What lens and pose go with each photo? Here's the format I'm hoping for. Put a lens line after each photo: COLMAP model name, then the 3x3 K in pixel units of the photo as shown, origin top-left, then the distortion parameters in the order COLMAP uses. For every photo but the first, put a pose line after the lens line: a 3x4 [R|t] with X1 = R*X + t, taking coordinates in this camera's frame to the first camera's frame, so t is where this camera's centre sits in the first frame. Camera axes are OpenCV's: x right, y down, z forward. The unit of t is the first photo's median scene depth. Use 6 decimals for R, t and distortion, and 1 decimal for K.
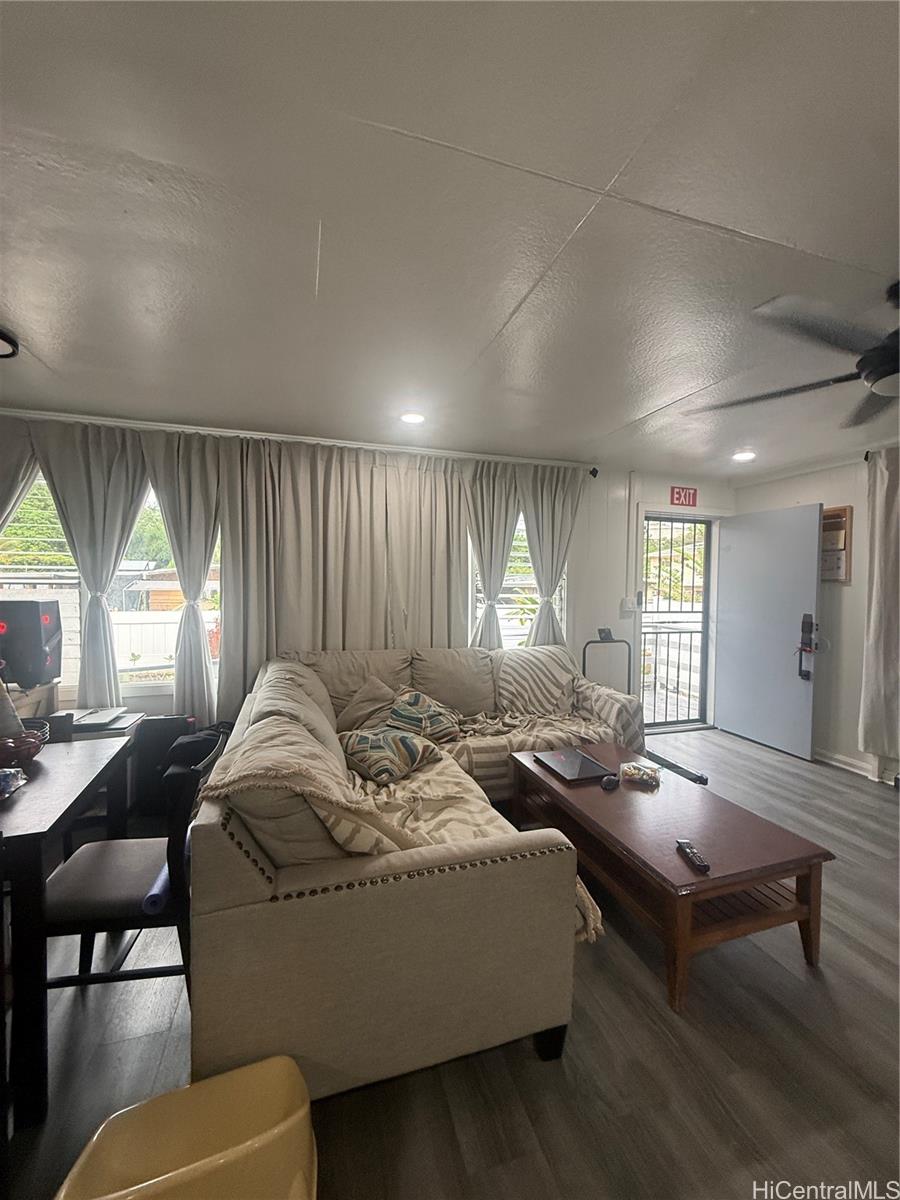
lens RADIAL K [[479.8, 0, 448.9], [0, 479.8, 596.4], [0, 0, 1]] dist [0.000034, 0.000124]
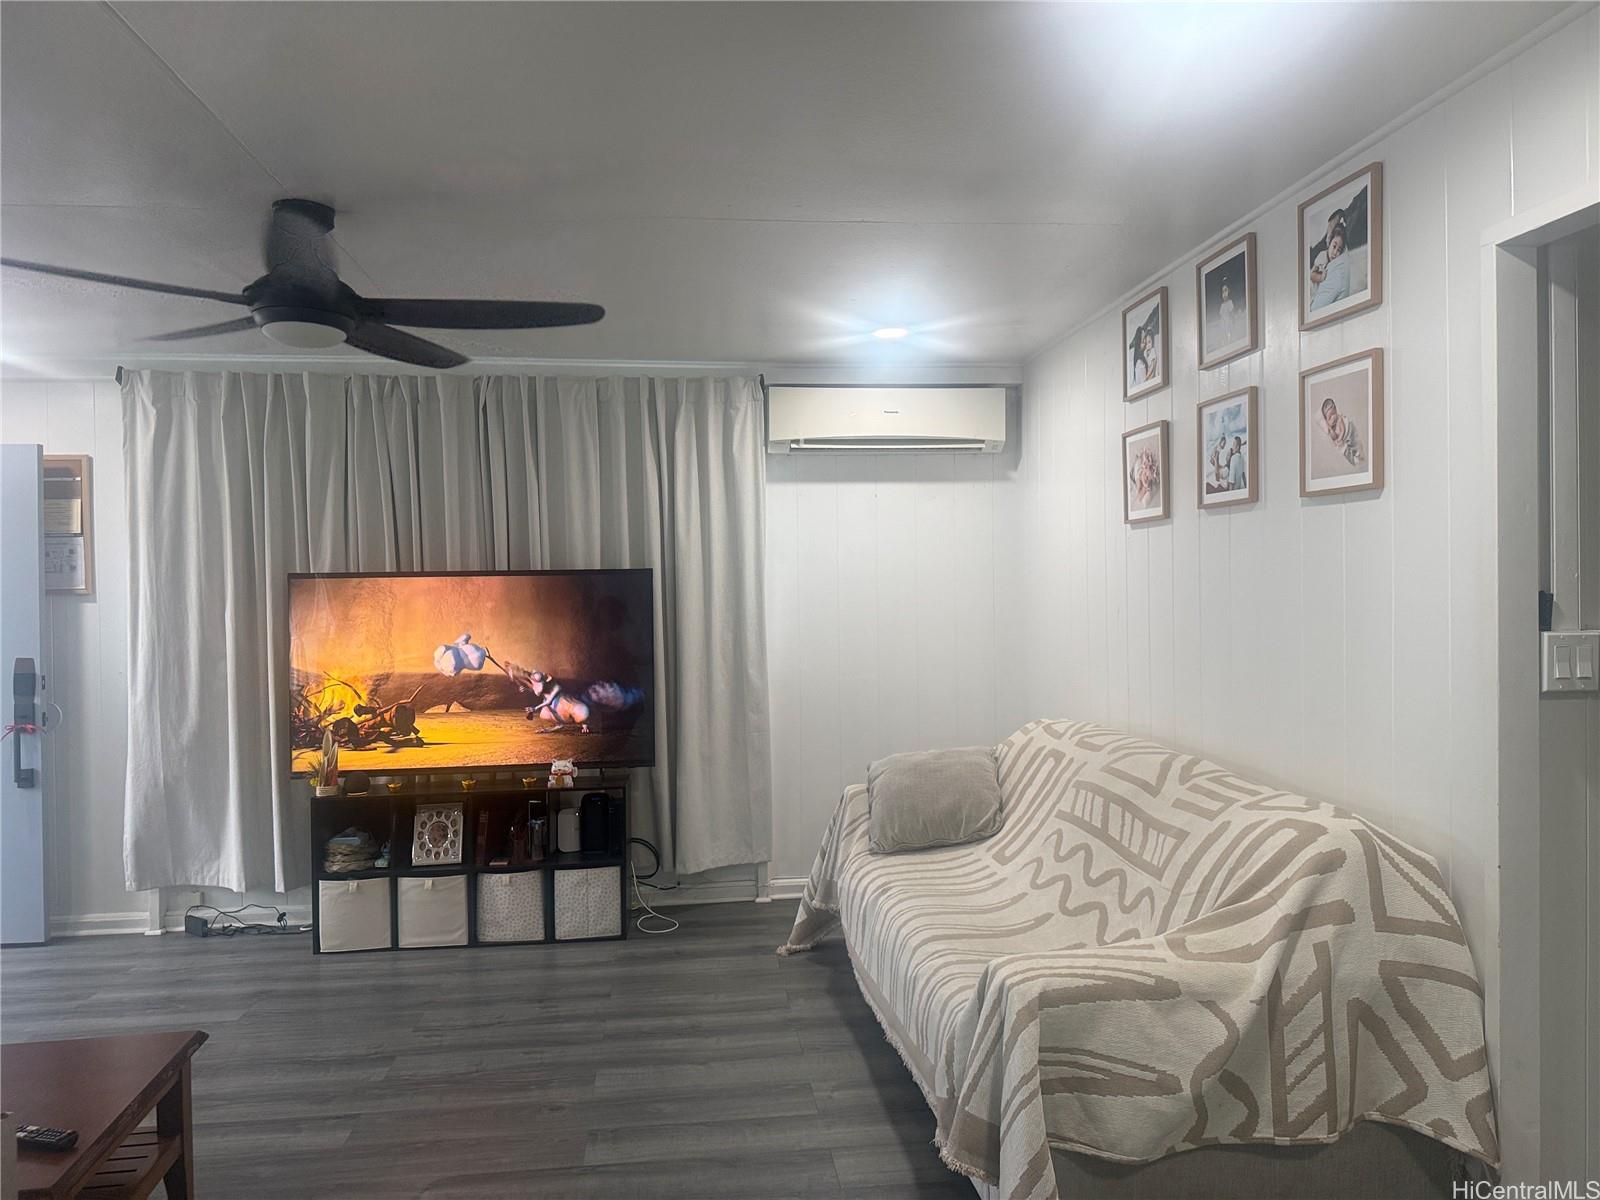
lens RADIAL K [[1123.7, 0, 801.9], [0, 1123.7, 596.2], [0, 0, 1]] dist [0.035831, -0.038467]
pose [[0.168163, -0.019708, 0.985562, -0.318676], [0.045196, 0.998903, 0.012263, -0.007179], [-0.984723, 0.042481, 0.168869, -0.020147]]
